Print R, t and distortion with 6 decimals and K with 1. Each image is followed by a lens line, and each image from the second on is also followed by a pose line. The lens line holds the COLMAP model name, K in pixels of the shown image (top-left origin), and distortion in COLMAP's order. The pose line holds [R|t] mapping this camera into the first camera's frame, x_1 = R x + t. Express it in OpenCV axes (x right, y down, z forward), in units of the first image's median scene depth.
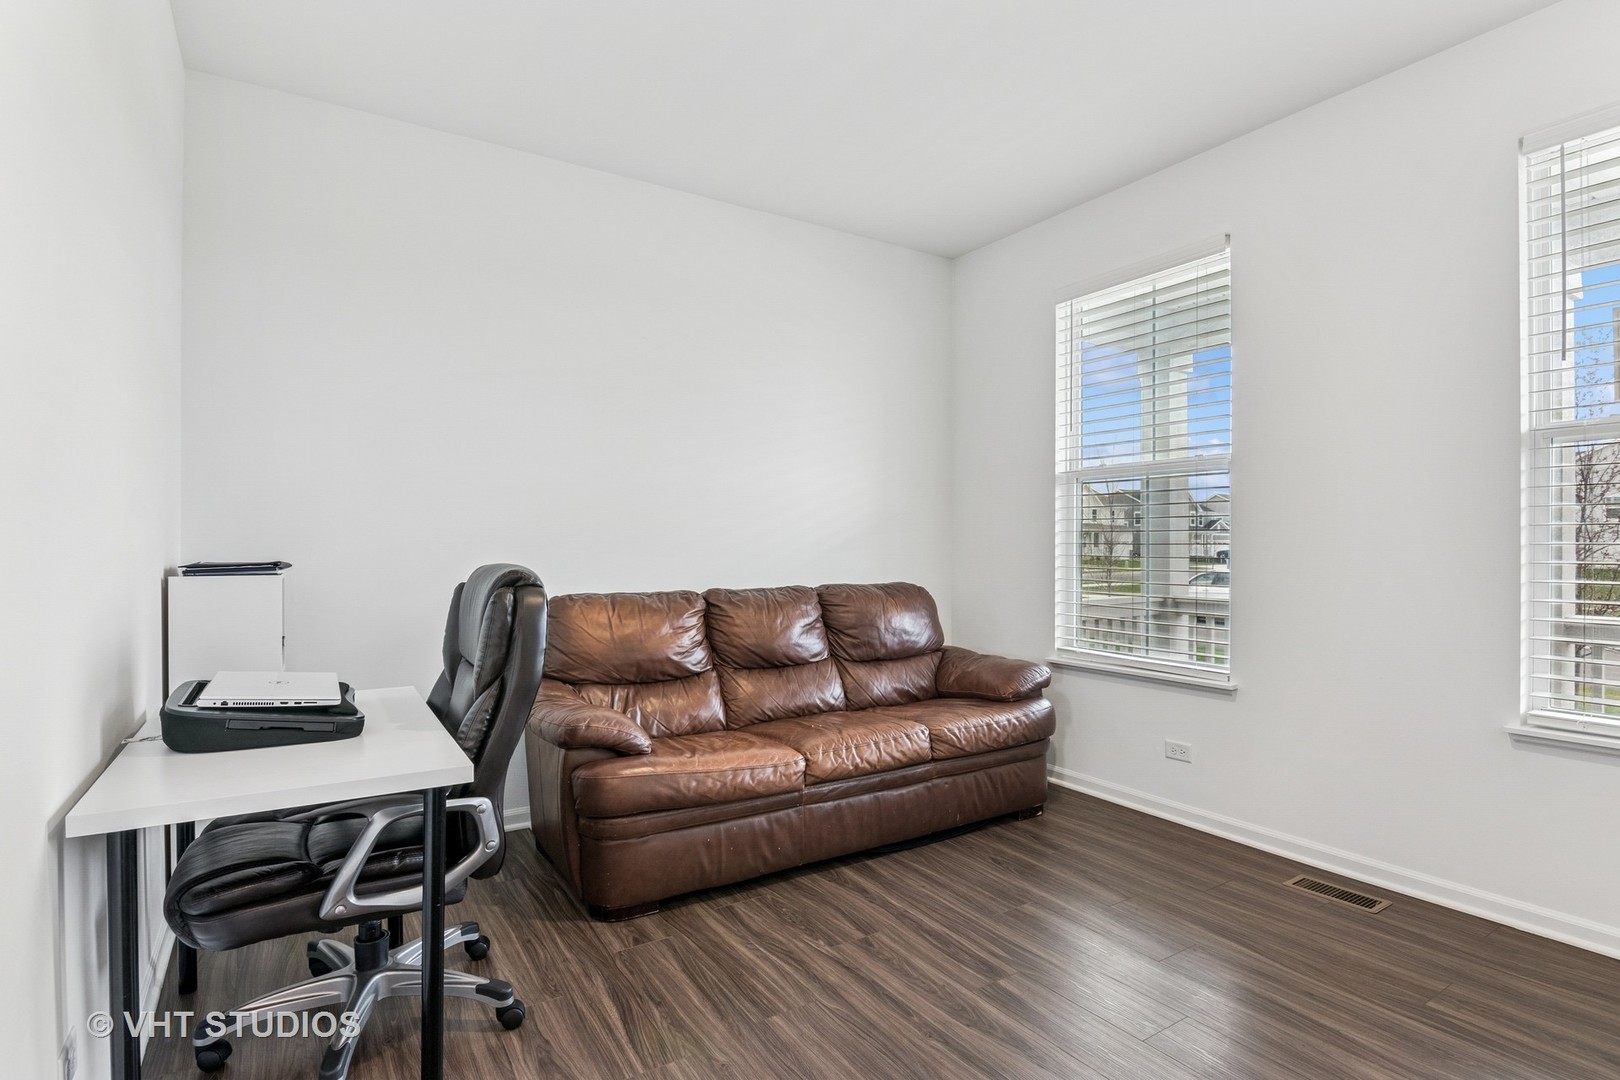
lens RADIAL K [[809.5, 0, 825.4], [0, 809.5, 542.3], [0, 0, 1]] dist [-0.012142, -0.001359]
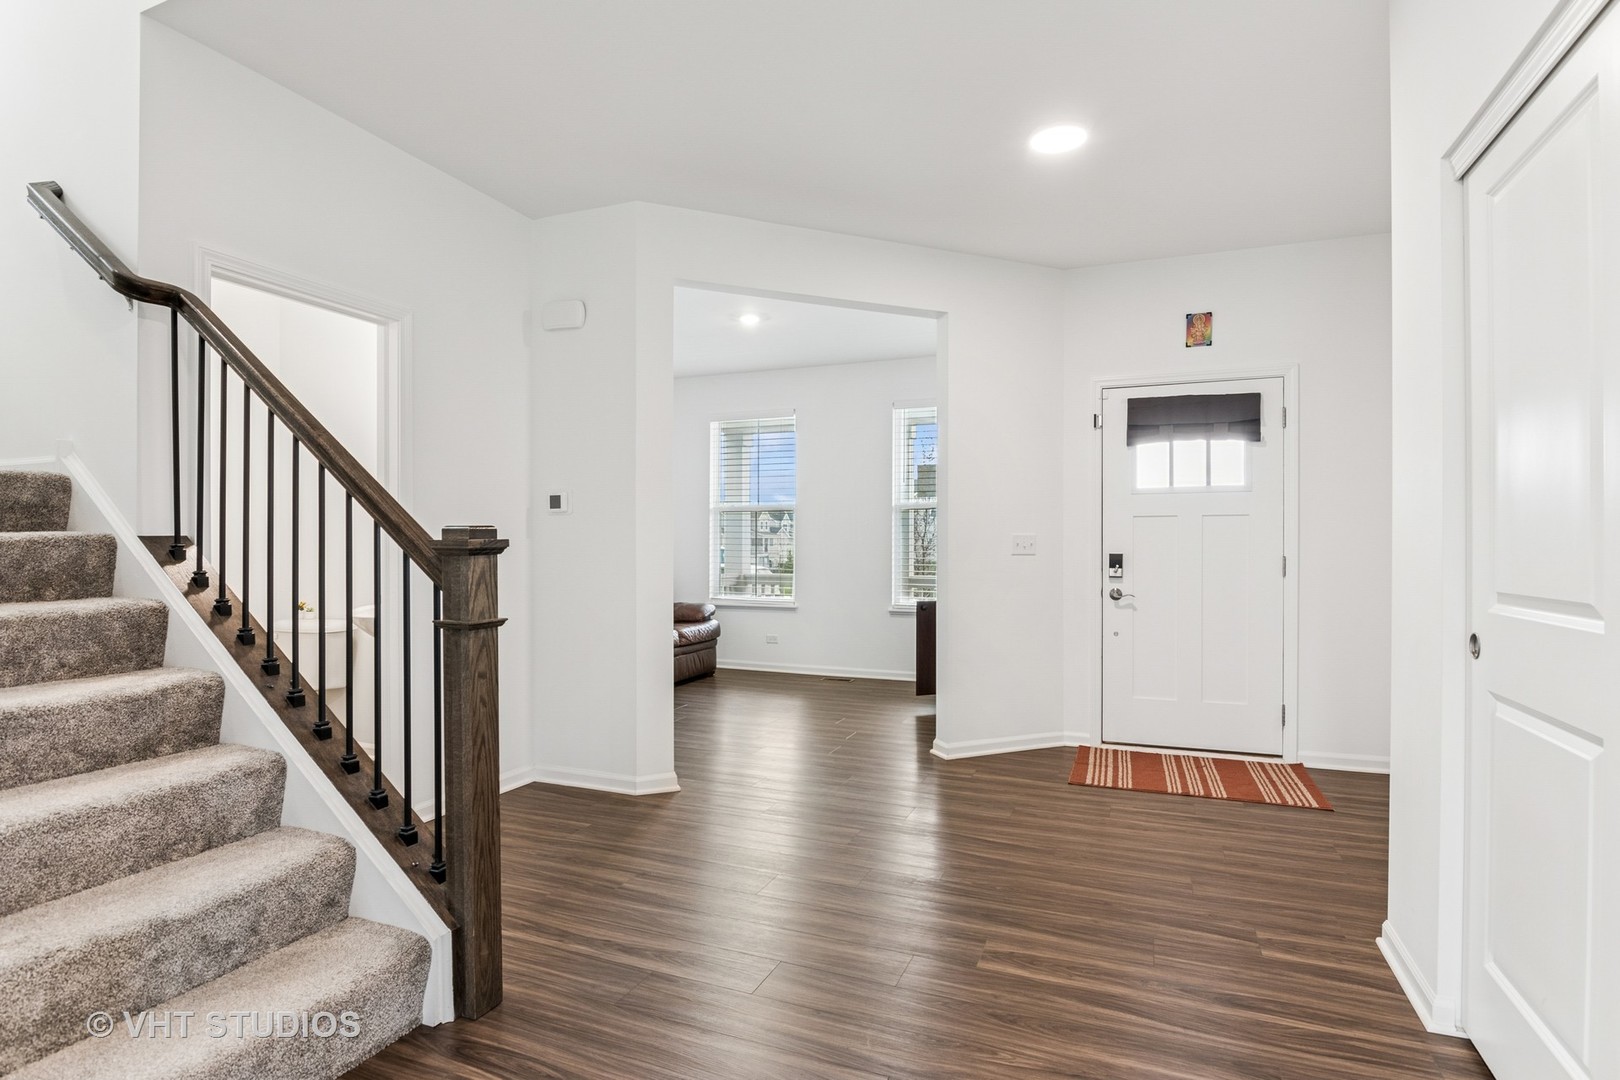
lens RADIAL K [[809.5, 0, 825.4], [0, 809.5, 542.3], [0, 0, 1]] dist [-0.012142, -0.001359]
pose [[0.815587, -0.002025, 0.578630, -0.674119], [0.003214, 0.999994, -0.001030, -0.000328], [-0.578625, 0.002700, 0.815589, -0.823912]]
